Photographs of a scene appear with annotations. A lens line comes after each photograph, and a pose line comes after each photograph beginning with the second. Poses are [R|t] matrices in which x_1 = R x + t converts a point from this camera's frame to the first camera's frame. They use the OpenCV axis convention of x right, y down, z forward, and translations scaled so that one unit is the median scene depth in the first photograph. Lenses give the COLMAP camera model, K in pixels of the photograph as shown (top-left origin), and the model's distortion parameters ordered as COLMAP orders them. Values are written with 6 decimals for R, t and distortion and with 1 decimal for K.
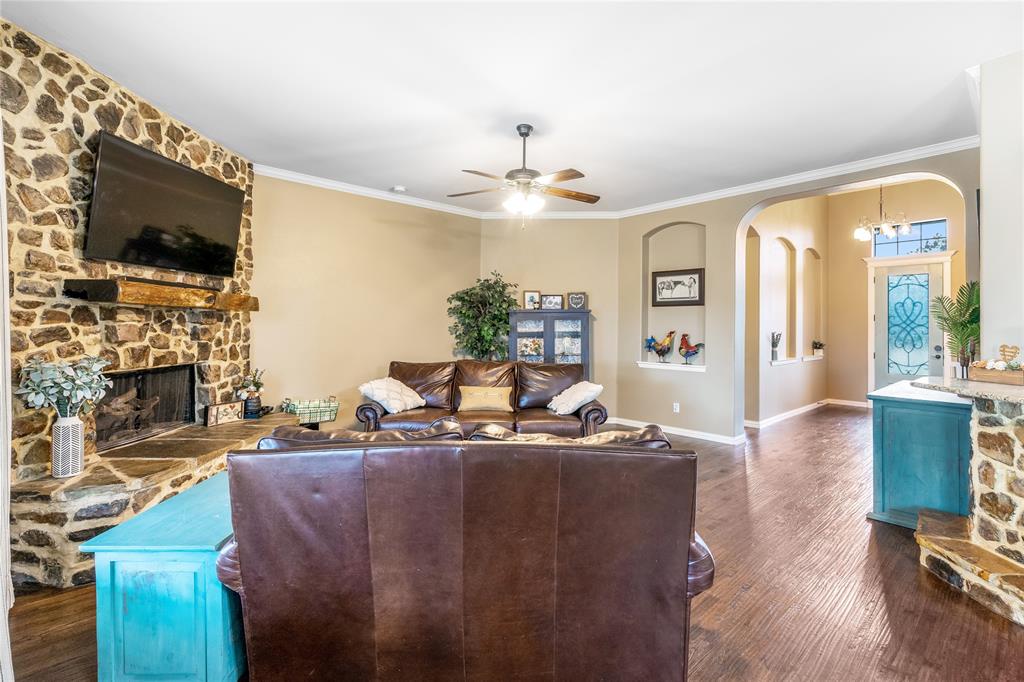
lens RADIAL K [[473.1, 0, 509.3], [0, 473.1, 335.7], [0, 0, 1]] dist [-0.000239, -0.001193]
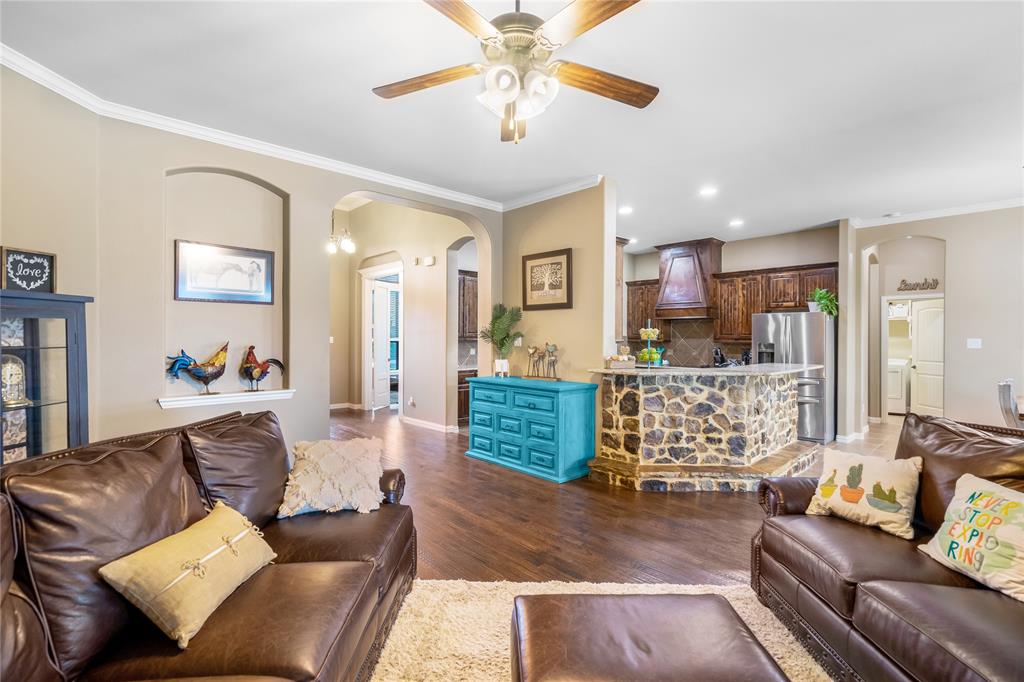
lens RADIAL K [[473.1, 0, 515.1], [0, 473.1, 344.4], [0, 0, 1]] dist [-0.000239, -0.001193]
pose [[-0.017932, -0.026446, 0.999489, -0.699475], [0.017606, 0.999487, 0.026762, -0.040351], [-0.999684, 0.018077, -0.017457, 1.532319]]
